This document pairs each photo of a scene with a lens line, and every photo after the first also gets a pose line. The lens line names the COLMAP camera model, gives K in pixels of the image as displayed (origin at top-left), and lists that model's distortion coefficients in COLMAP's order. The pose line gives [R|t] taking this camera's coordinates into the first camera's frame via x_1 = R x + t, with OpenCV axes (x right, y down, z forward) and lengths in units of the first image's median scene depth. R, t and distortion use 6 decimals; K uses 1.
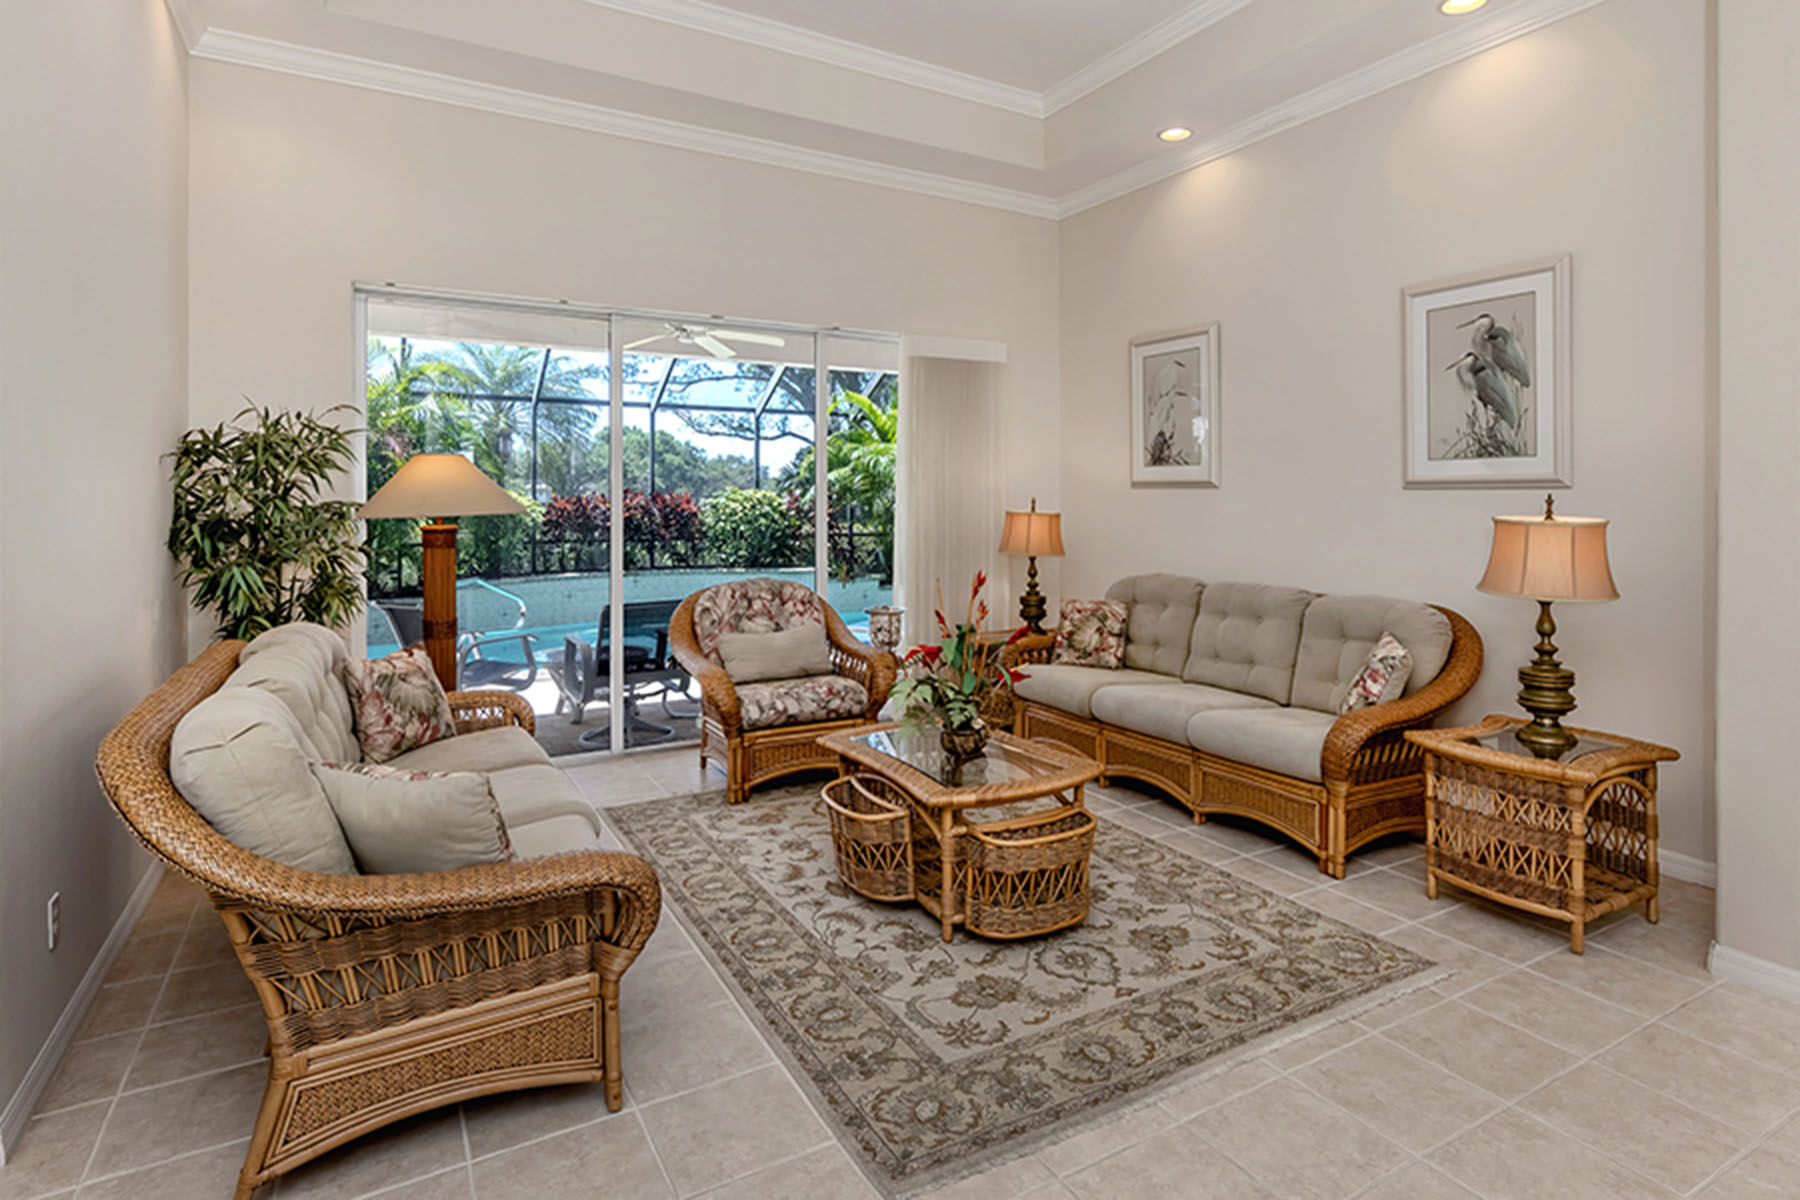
lens RADIAL K [[918.4, 0, 910.8], [0, 918.4, 482.4], [0, 0, 1]] dist [0.013726, 0.000805]
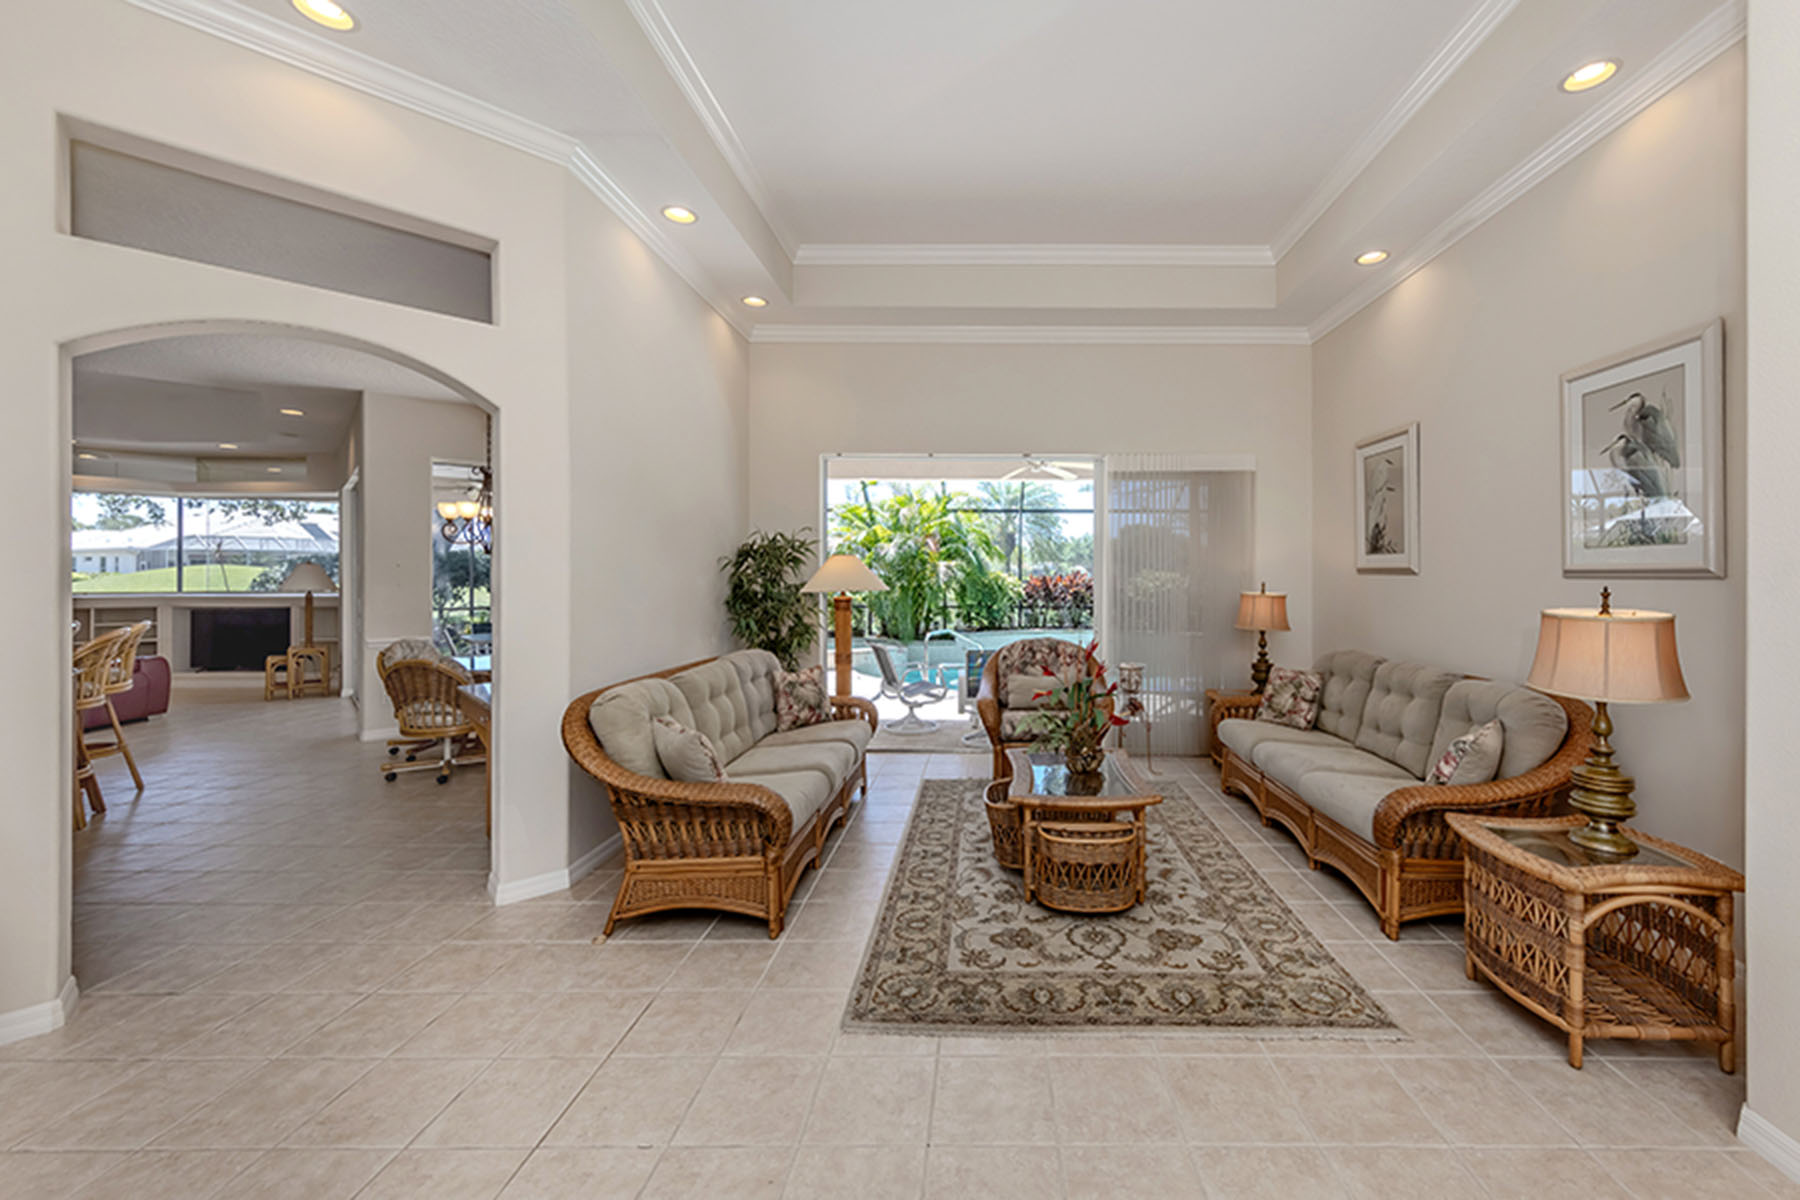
lens RADIAL K [[676.0, 0, 960.0], [0, 676.0, 566.9], [0, 0, 1]] dist [0.013271, -0.000203]
pose [[0.862316, -0.005728, -0.506339, 0.418702], [0.007241, 0.999973, 0.001018, -0.011931], [0.506319, -0.004544, 0.862334, 0.053343]]
